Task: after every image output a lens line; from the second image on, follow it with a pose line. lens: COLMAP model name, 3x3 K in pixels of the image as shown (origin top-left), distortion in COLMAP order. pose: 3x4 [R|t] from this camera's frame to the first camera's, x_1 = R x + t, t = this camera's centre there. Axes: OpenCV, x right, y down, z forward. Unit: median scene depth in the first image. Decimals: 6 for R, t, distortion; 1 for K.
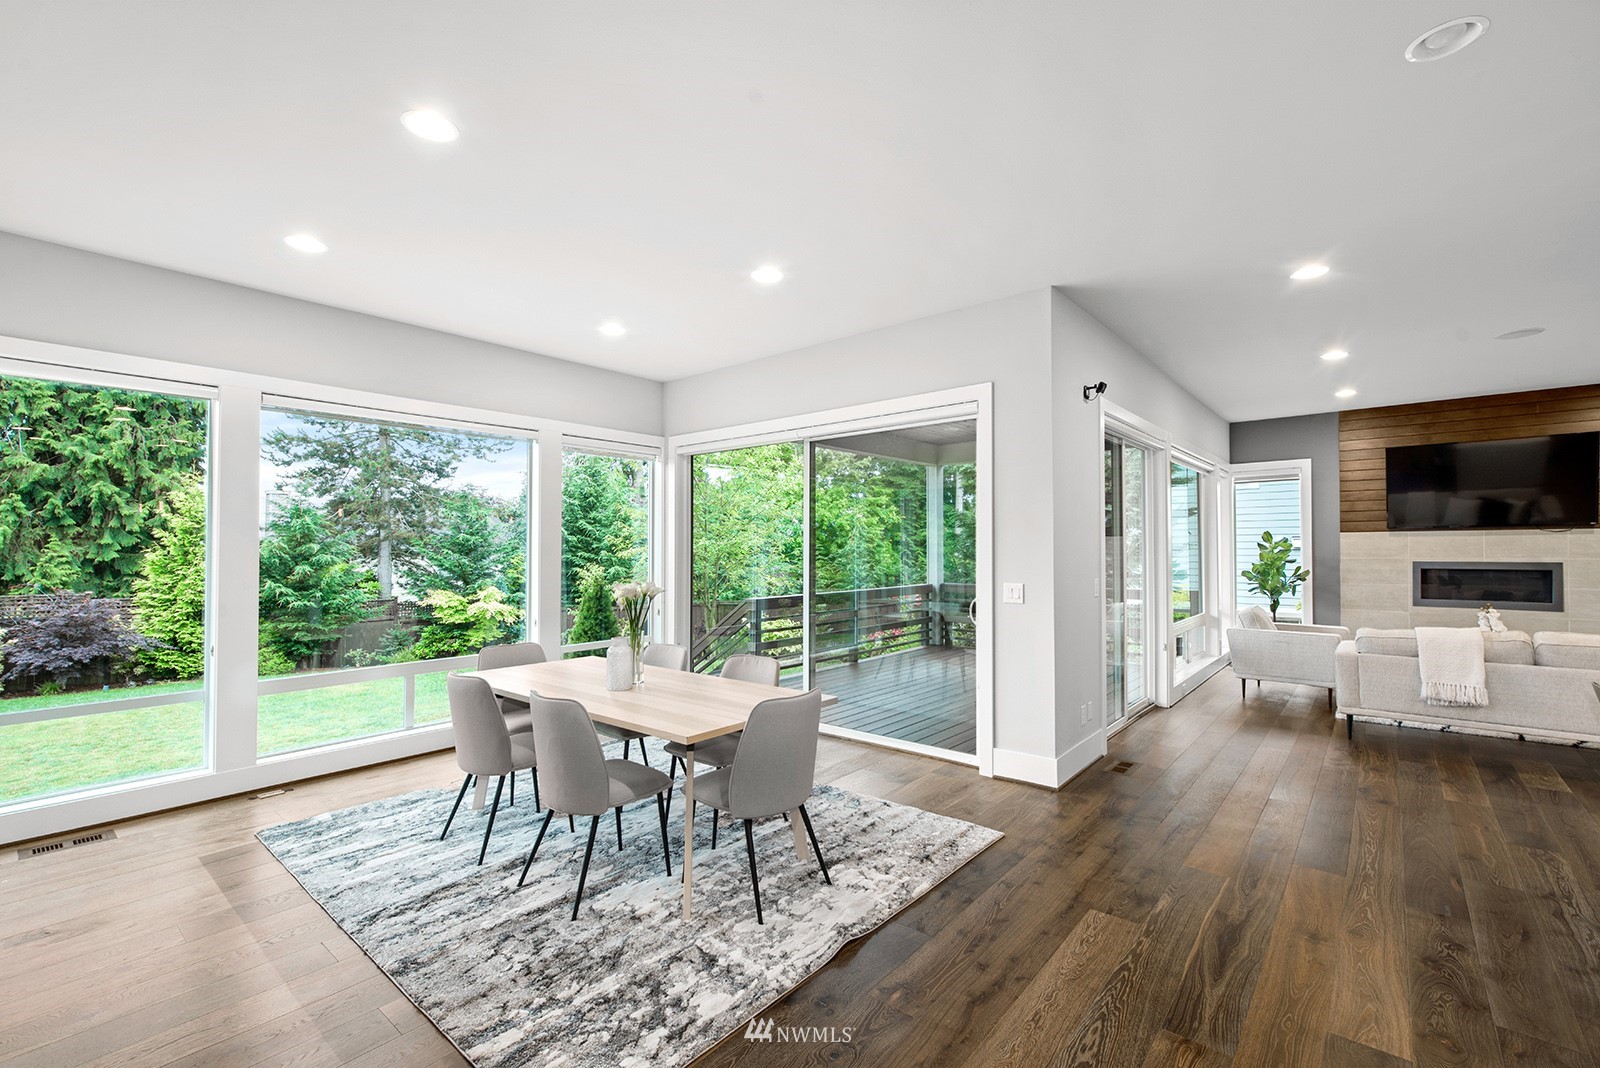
lens RADIAL K [[697.0, 0, 807.2], [0, 697.0, 543.5], [0, 0, 1]] dist [0.001299, 0.000235]
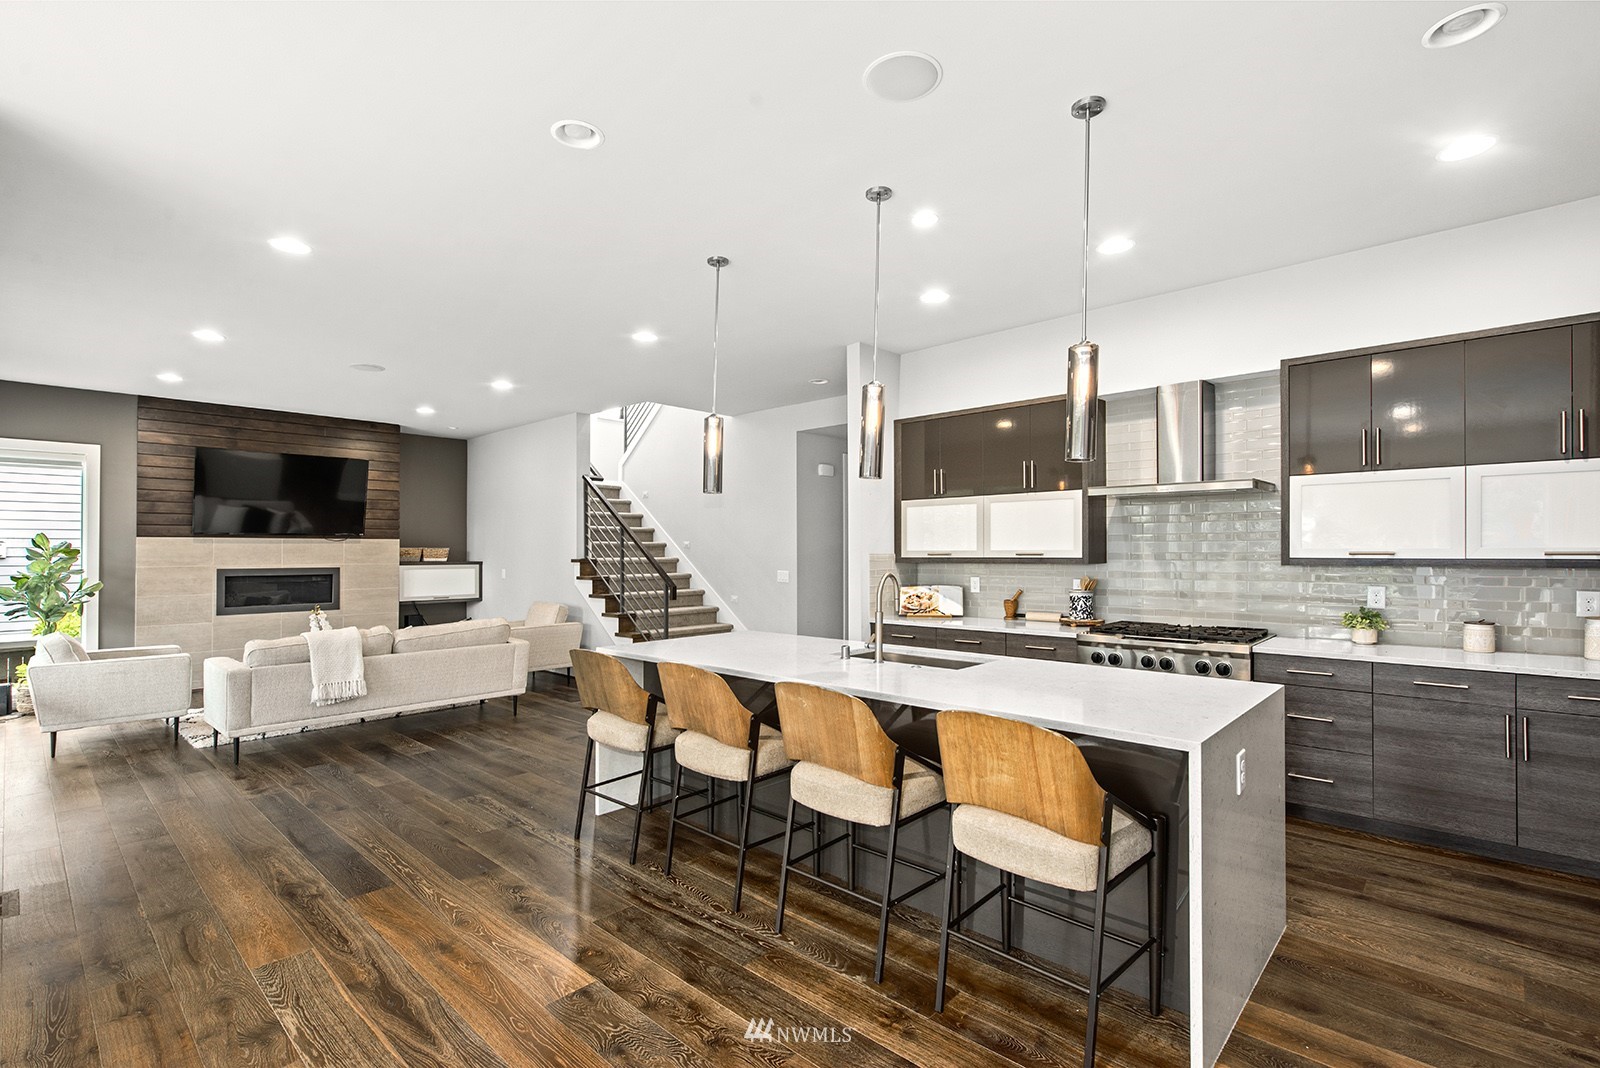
lens RADIAL K [[735.3, 0, 800.0], [0, 735.3, 534.0], [0, 0, 1]] dist [0.004556, 0.000189]
pose [[0.057051, 0.029262, 0.997942, -0.090373], [-0.003424, 0.999570, -0.029114, 0.004236], [-0.998365, -0.001756, 0.057127, 0.136336]]
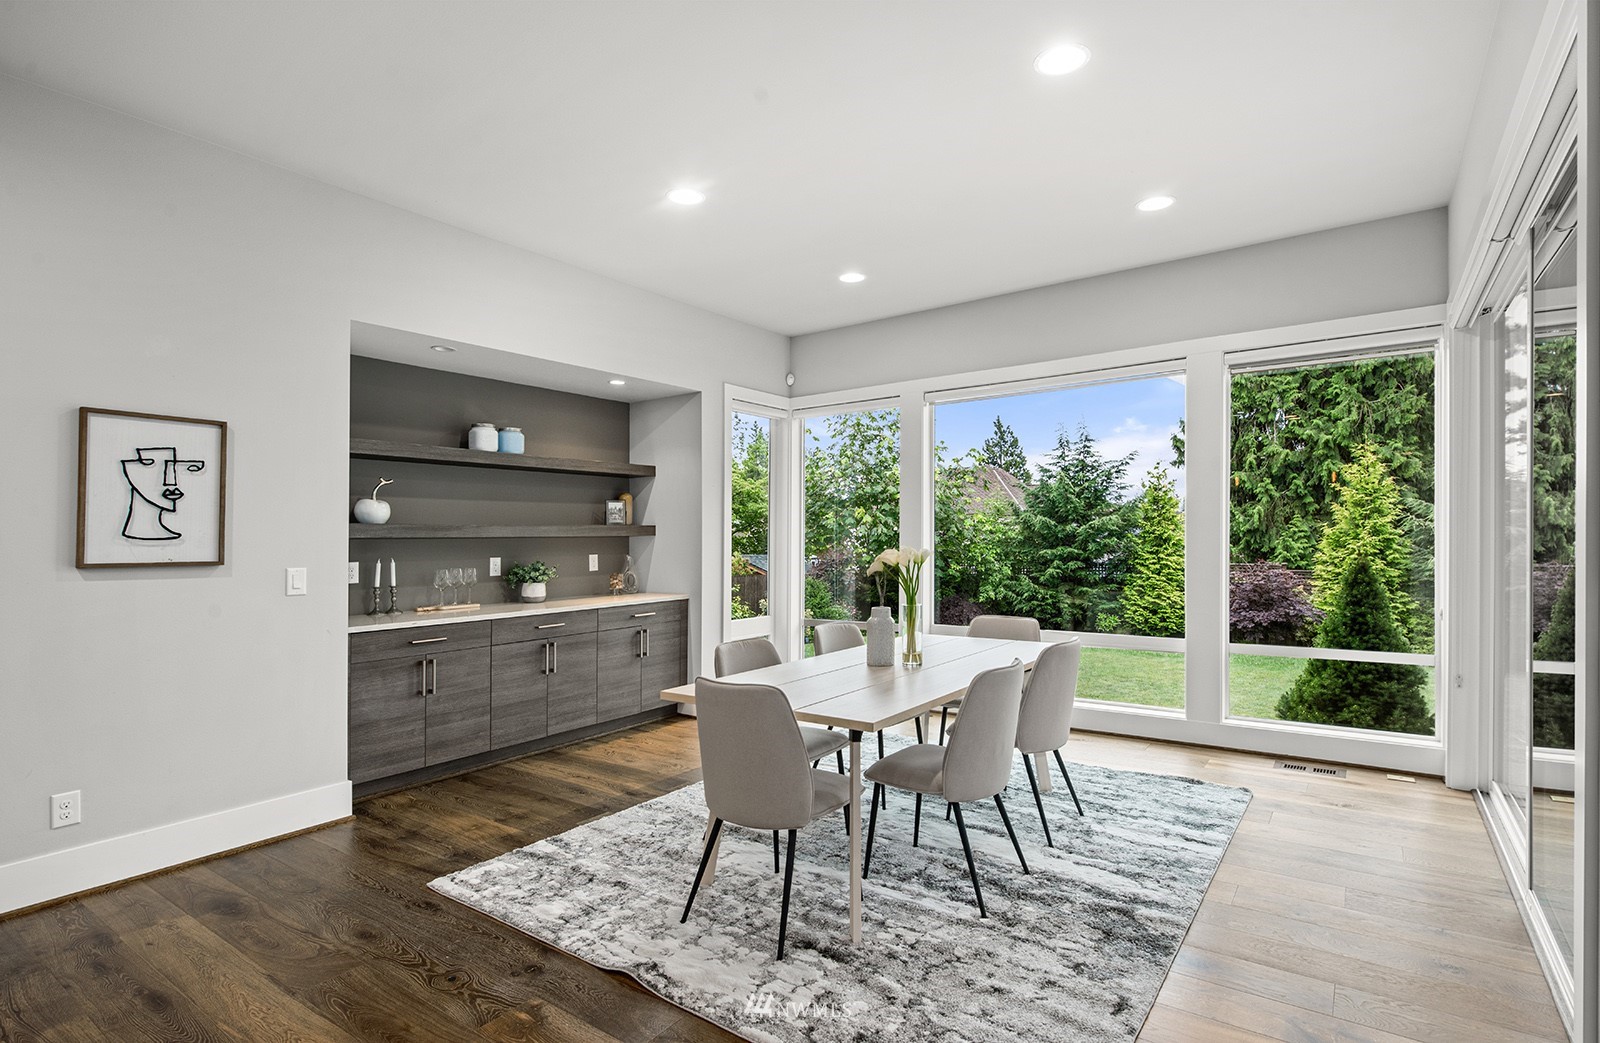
lens RADIAL K [[778.5, 0, 800.2], [0, 778.5, 541.1], [0, 0, 1]] dist [-0.003690, -0.000206]
pose [[0.069020, 0.006104, -0.997597, 0.300340], [0.022827, 0.999710, 0.007696, 0.018090], [0.997354, -0.023303, 0.068860, 0.352082]]
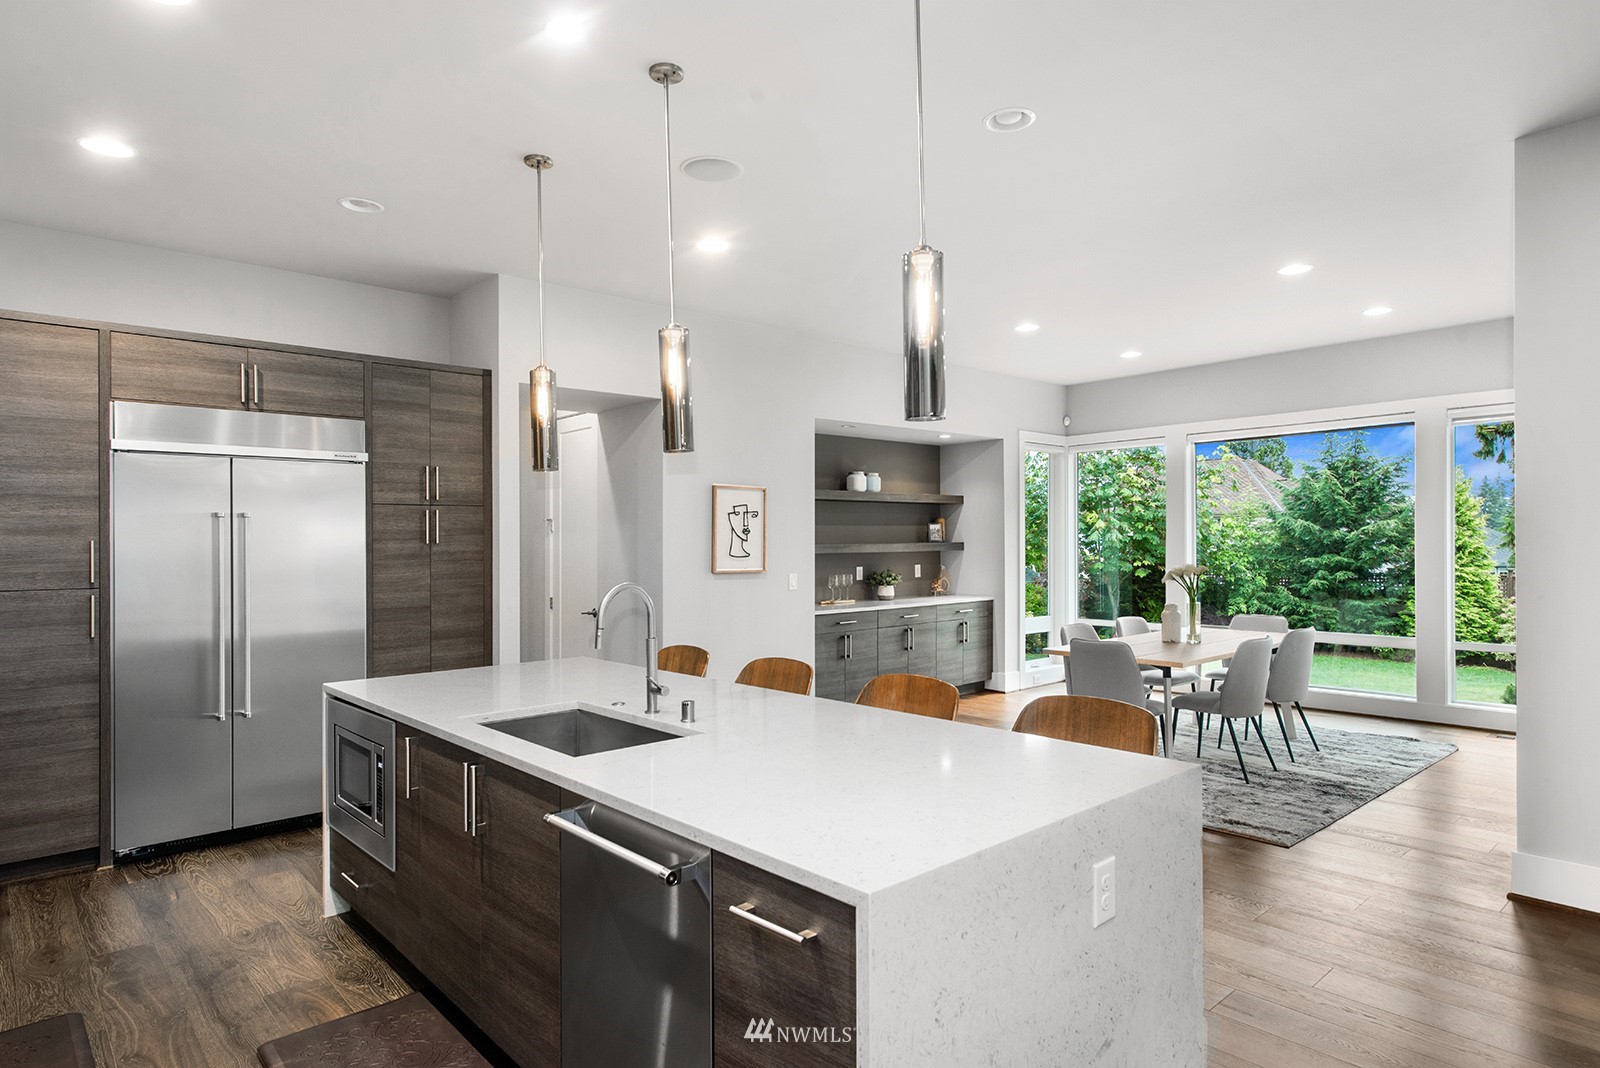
lens RADIAL K [[908.2, 0, 804.7], [0, 908.2, 521.8], [0, 0, 1]] dist [0.001507, 0.000151]
pose [[-0.136451, -0.016441, -0.990510, 0.669623], [0.020033, 0.999612, -0.019352, -0.001130], [0.990444, -0.022484, -0.136069, 0.227167]]
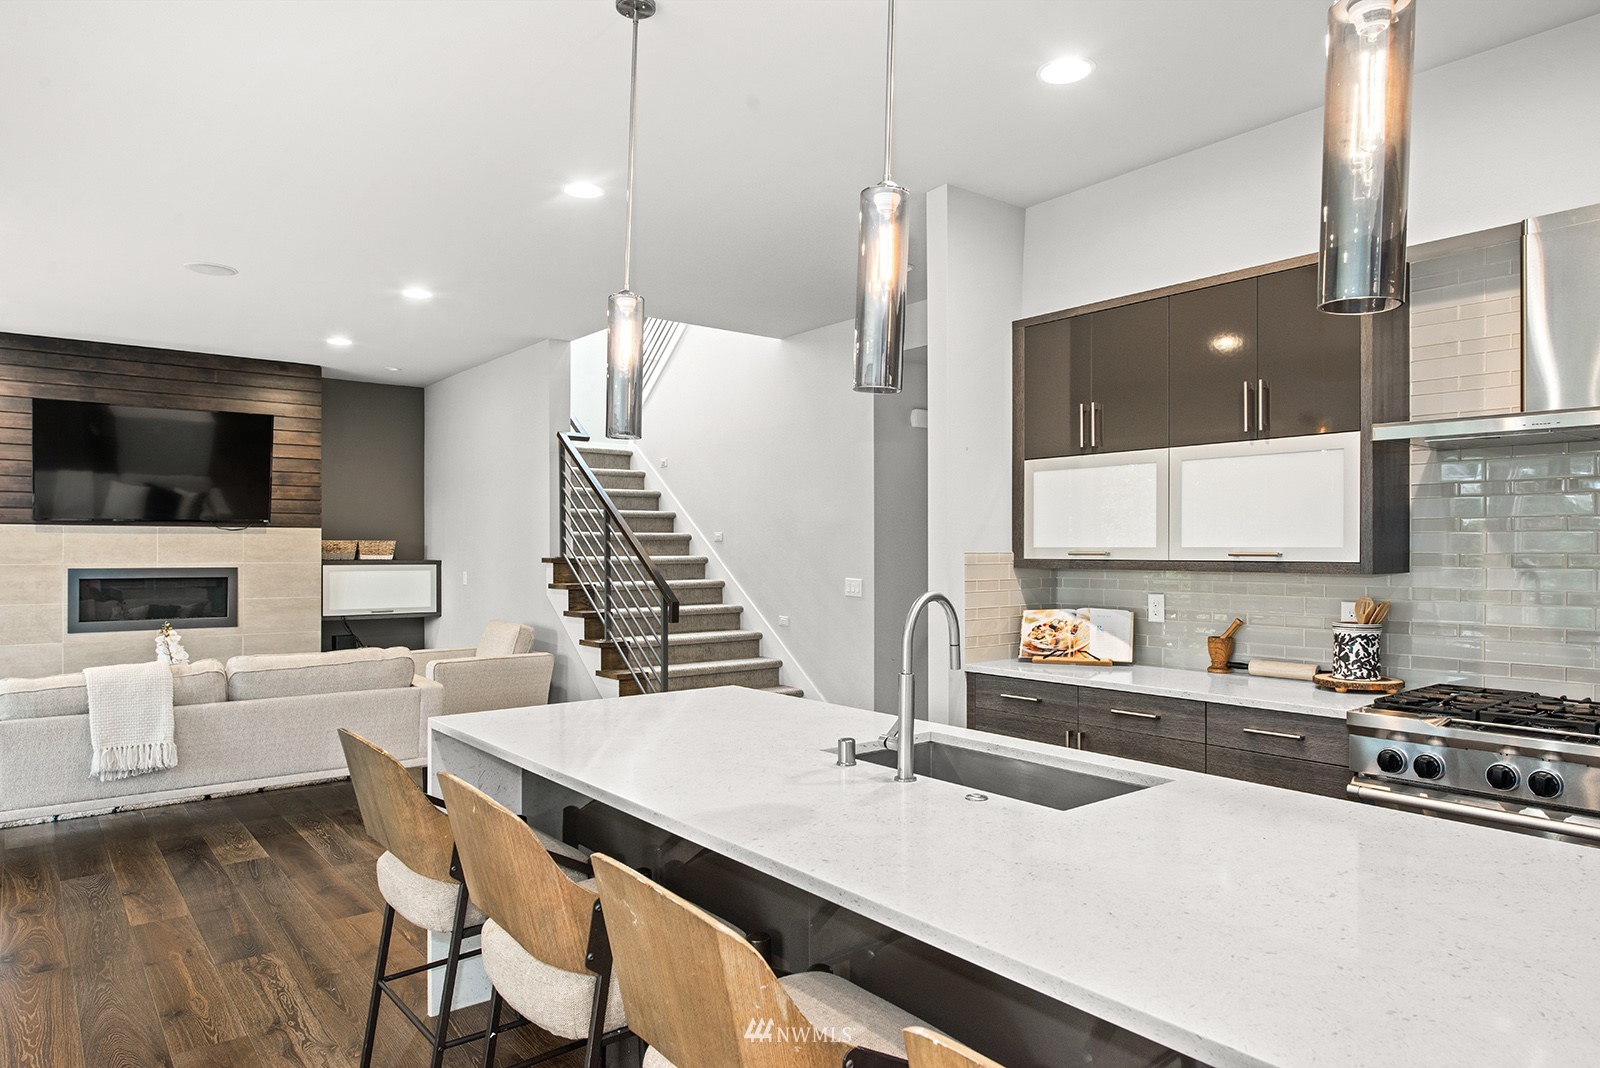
lens RADIAL K [[985.2, 0, 800.8], [0, 985.2, 547.6], [0, 0, 1]] dist [-0.001096, -0.000557]
pose [[0.201691, 0.006227, 0.979429, 0.058850], [-0.008433, 0.999954, -0.004621, 0.003006], [-0.979413, -0.007328, 0.201734, 0.091029]]
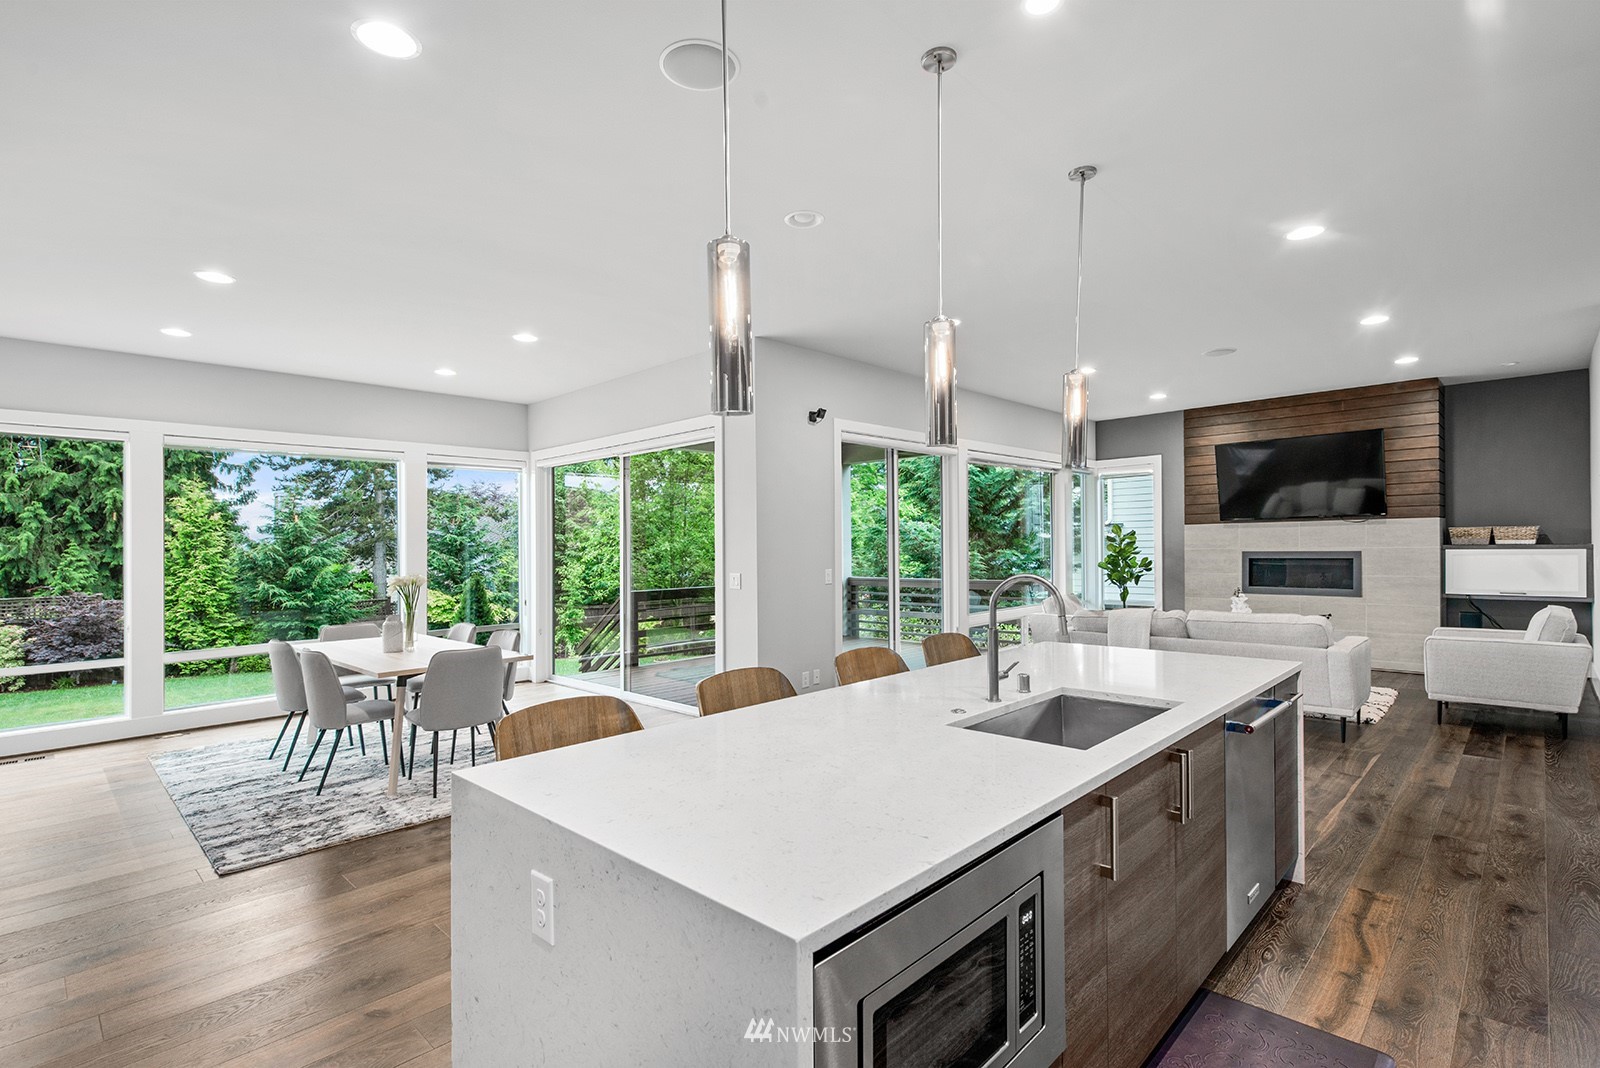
lens RADIAL K [[755.8, 0, 806.5], [0, 755.8, 543.2], [0, 0, 1]] dist [0.003359, -0.000125]
pose [[0.997827, -0.012193, -0.064751, 0.263507], [0.012600, 0.999903, 0.005890, -0.001726], [0.064673, -0.006693, 0.997884, -0.179218]]
